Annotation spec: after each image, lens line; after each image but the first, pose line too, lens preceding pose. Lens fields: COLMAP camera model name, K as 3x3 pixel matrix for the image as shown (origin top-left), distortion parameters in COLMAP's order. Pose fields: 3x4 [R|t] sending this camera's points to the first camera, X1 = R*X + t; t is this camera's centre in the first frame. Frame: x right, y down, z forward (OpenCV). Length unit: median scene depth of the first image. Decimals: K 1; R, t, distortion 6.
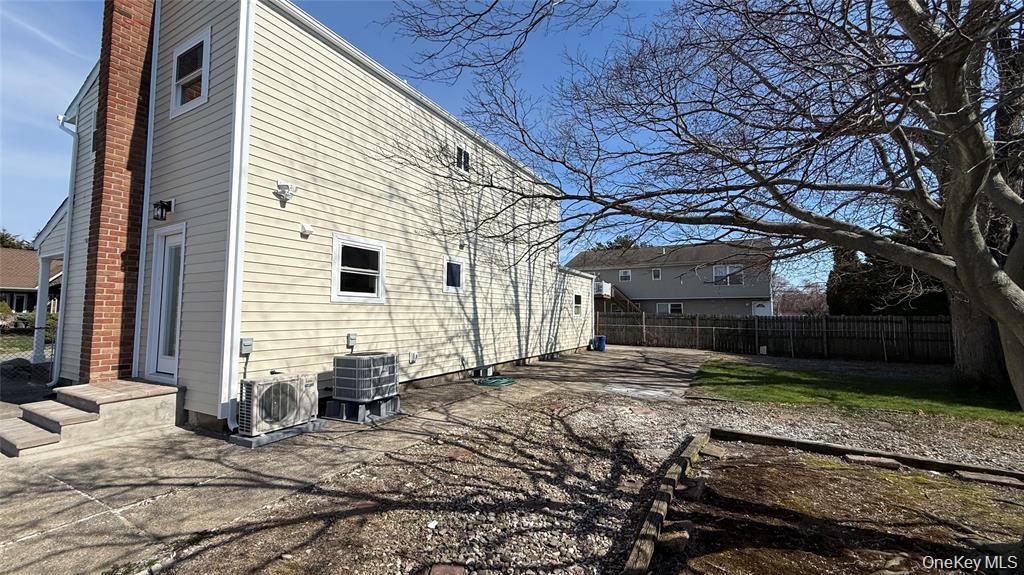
lens RADIAL K [[408.8, 0, 512.7], [0, 408.8, 287.5], [0, 0, 1]] dist [0.002448, -0.000048]
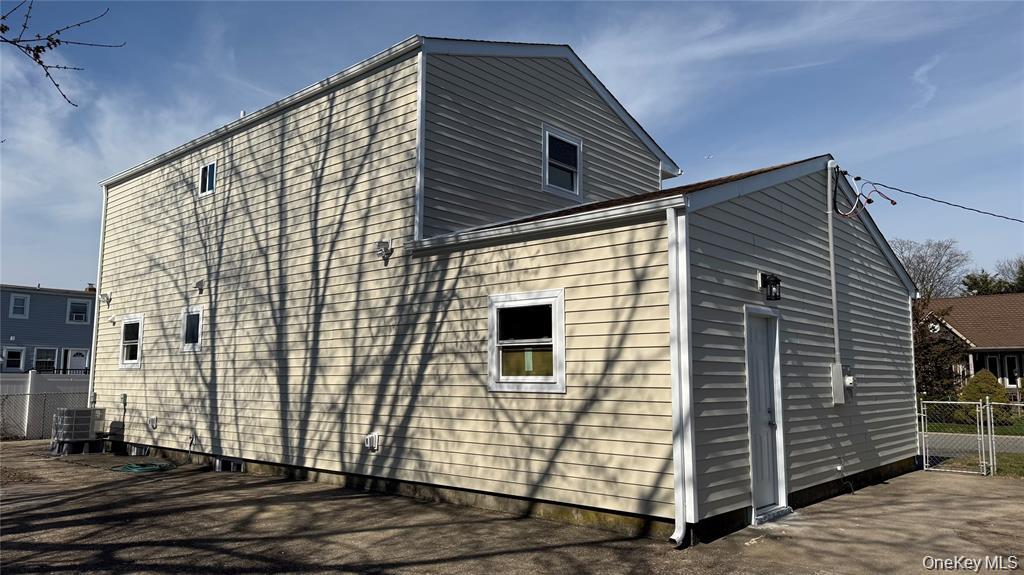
lens RADIAL K [[728.2, 0, 512.7], [0, 728.2, 288.9], [0, 0, 1]] dist [-0.001226, -0.000446]
pose [[-0.212058, -0.128061, -0.968830, 1.062395], [0.062424, 0.987577, -0.144202, 0.130398], [0.975261, -0.091058, -0.201429, 1.793489]]
